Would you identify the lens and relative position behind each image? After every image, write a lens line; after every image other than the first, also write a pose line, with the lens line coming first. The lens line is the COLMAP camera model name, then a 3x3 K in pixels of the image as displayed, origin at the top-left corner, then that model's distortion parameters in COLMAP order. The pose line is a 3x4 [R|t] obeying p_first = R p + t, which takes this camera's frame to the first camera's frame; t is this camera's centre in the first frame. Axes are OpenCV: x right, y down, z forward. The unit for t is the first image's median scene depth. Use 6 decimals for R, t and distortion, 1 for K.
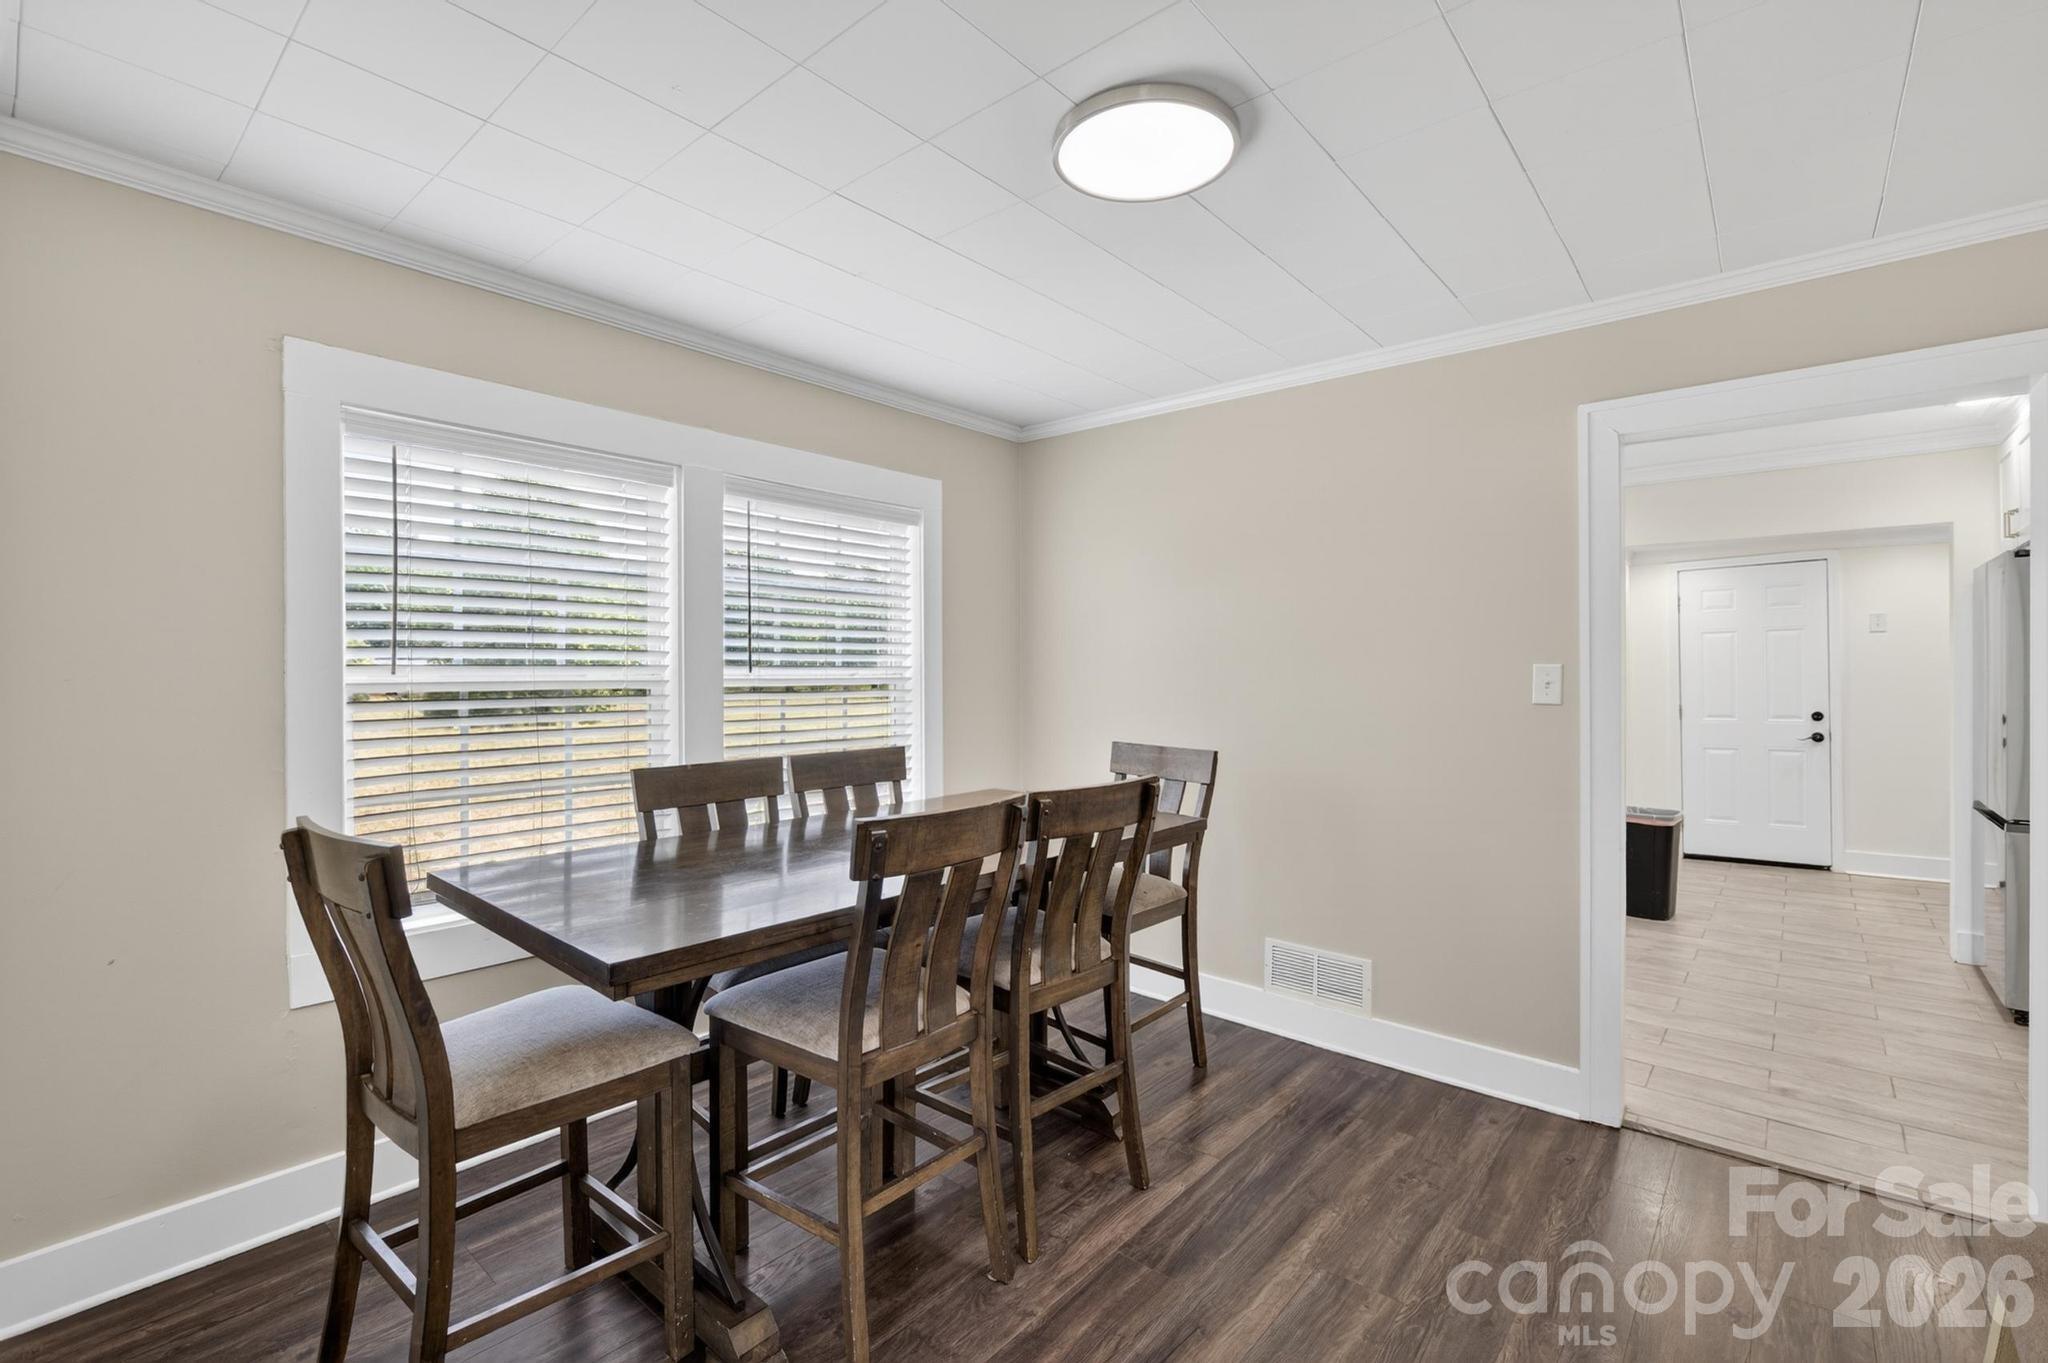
lens RADIAL K [[894.4, 0, 1033.3], [0, 894.4, 697.2], [0, 0, 1]] dist [-0.009557, 0.000364]
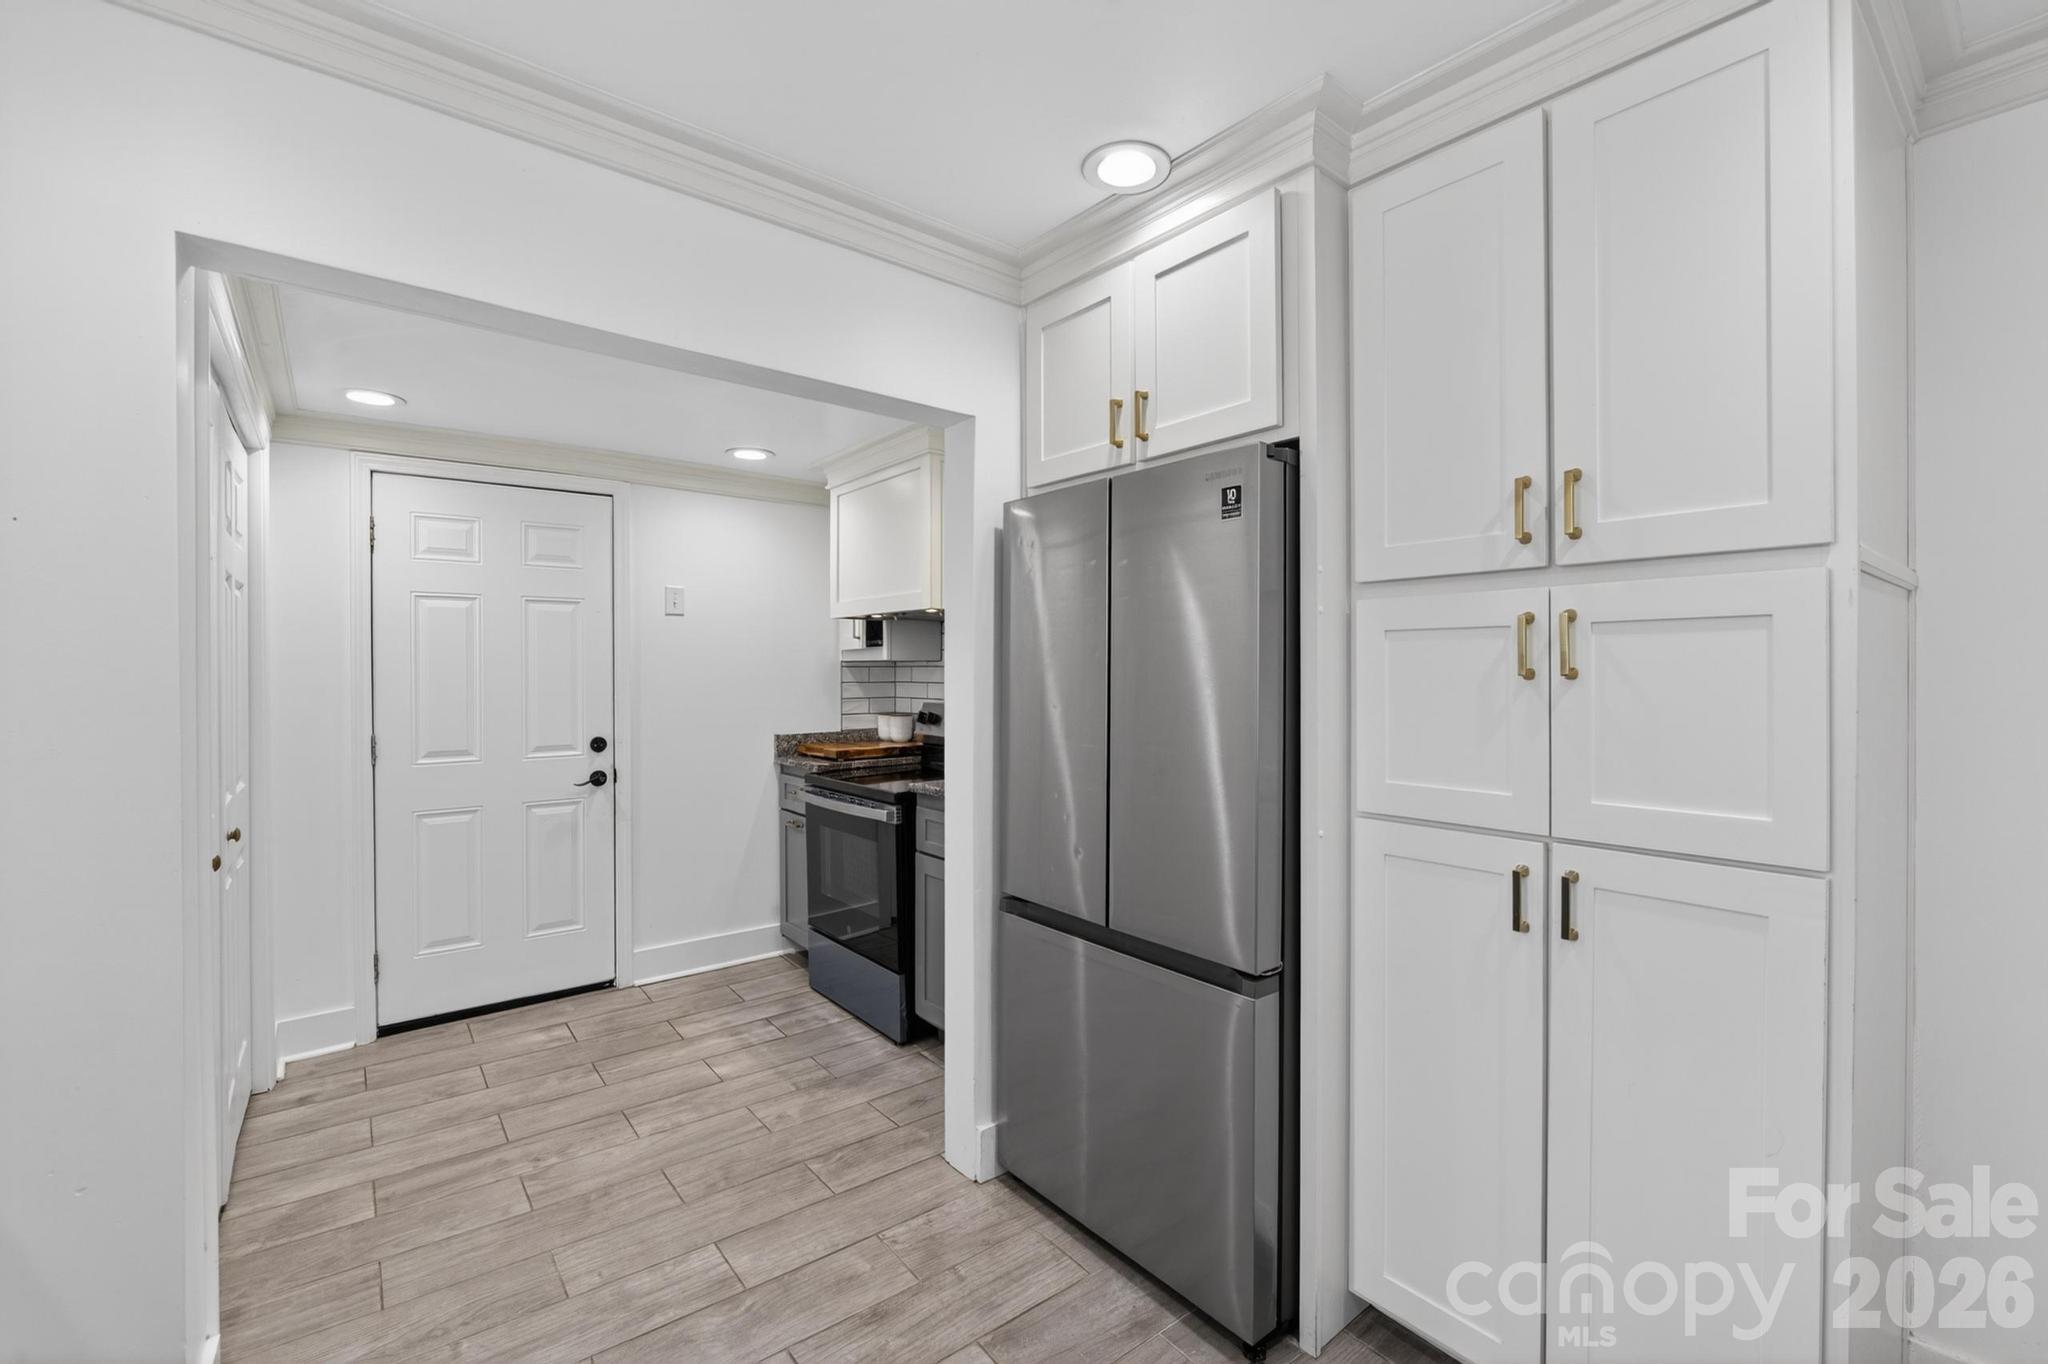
lens RADIAL K [[885.0, 0, 1056.2], [0, 885.0, 670.1], [0, 0, 1]] dist [-0.021219, 0.000349]
pose [[0.157627, 0.018930, 0.987317, 0.325603], [0.003169, 0.999801, -0.019675, -0.017321], [-0.987494, 0.006230, 0.157535, 0.586808]]
